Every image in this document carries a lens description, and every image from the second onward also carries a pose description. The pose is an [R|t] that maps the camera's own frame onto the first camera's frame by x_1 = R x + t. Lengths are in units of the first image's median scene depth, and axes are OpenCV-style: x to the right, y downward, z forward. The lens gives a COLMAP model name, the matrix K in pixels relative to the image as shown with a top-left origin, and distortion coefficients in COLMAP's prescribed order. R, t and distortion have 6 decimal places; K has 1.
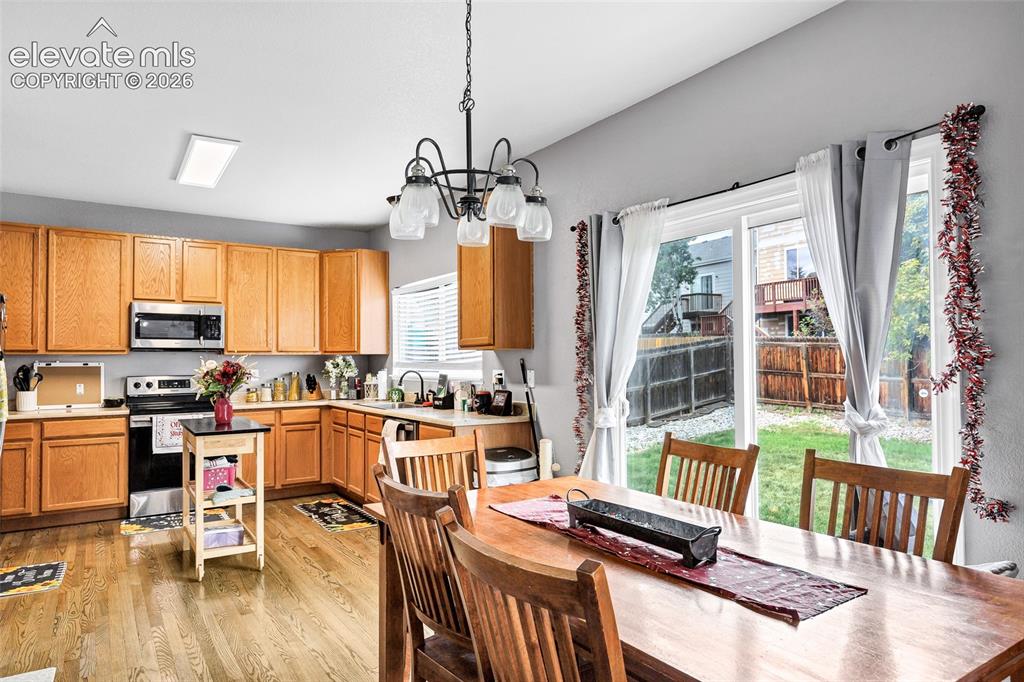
lens RADIAL K [[632.0, 0, 511.9], [0, 632.0, 347.8], [0, 0, 1]] dist [0.016312, 0.000206]
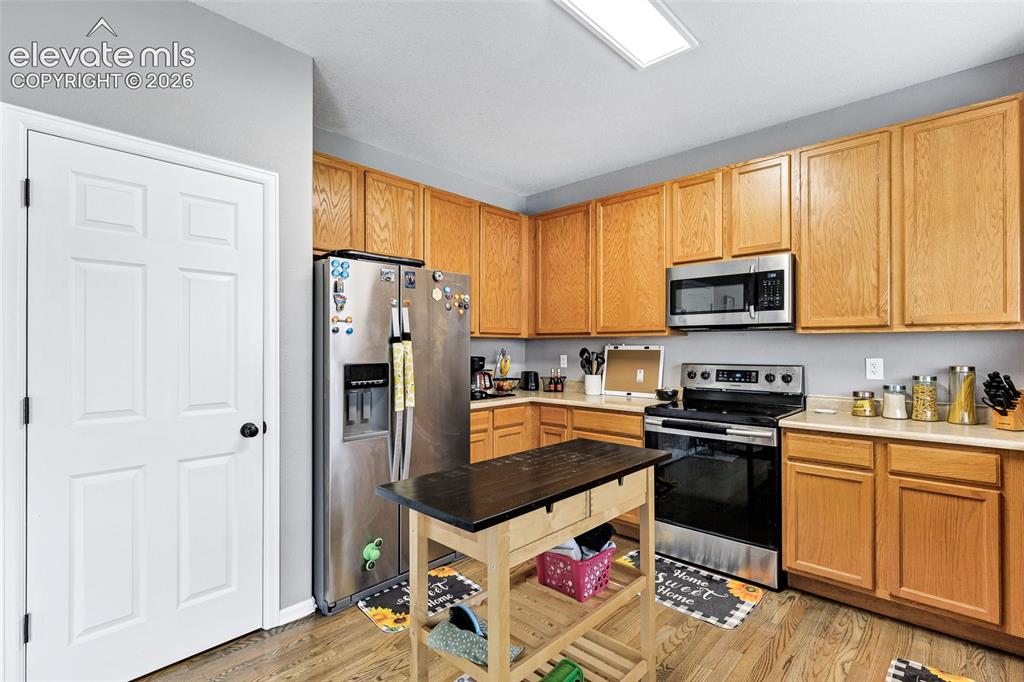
lens RADIAL K [[475.8, 0, 515.4], [0, 475.8, 344.4], [0, 0, 1]] dist [0.001437, 0.000302]
pose [[0.229763, 0.000880, -0.973246, -0.070384], [0.020809, 0.999767, 0.005817, 0.013478], [0.973024, -0.021589, 0.229691, 0.646827]]
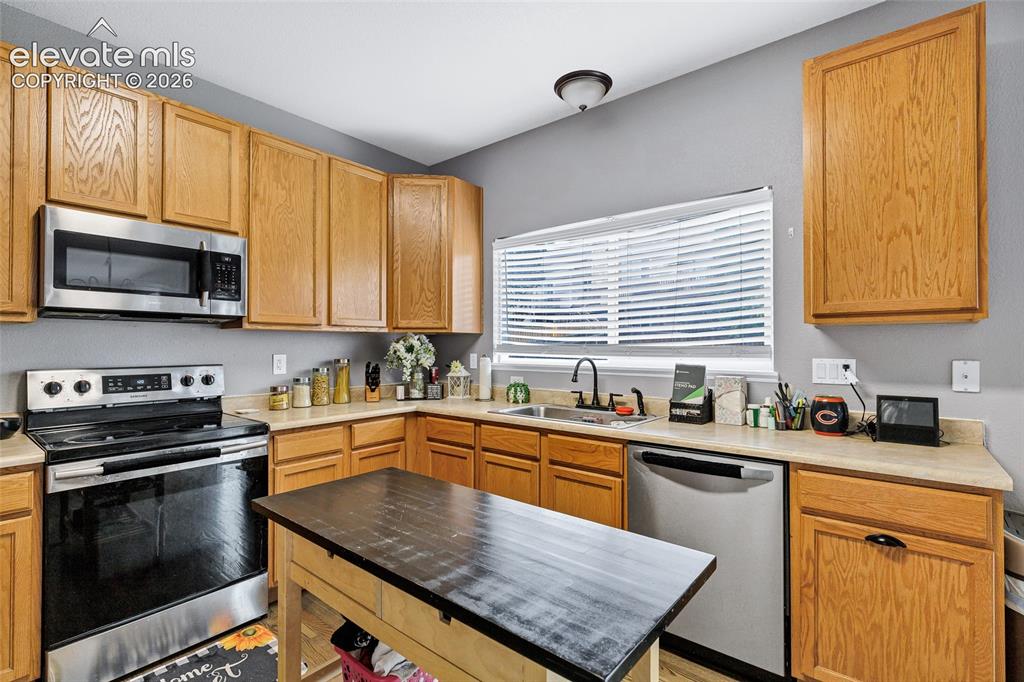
lens RADIAL K [[475.8, 0, 516.9], [0, 475.8, 341.8], [0, 0, 1]] dist [0.001437, 0.000302]
pose [[0.952433, 0.010517, 0.304566, -0.361592], [-0.014532, 0.999835, 0.010918, 0.015002], [-0.304401, -0.014825, 0.952429, 0.545952]]
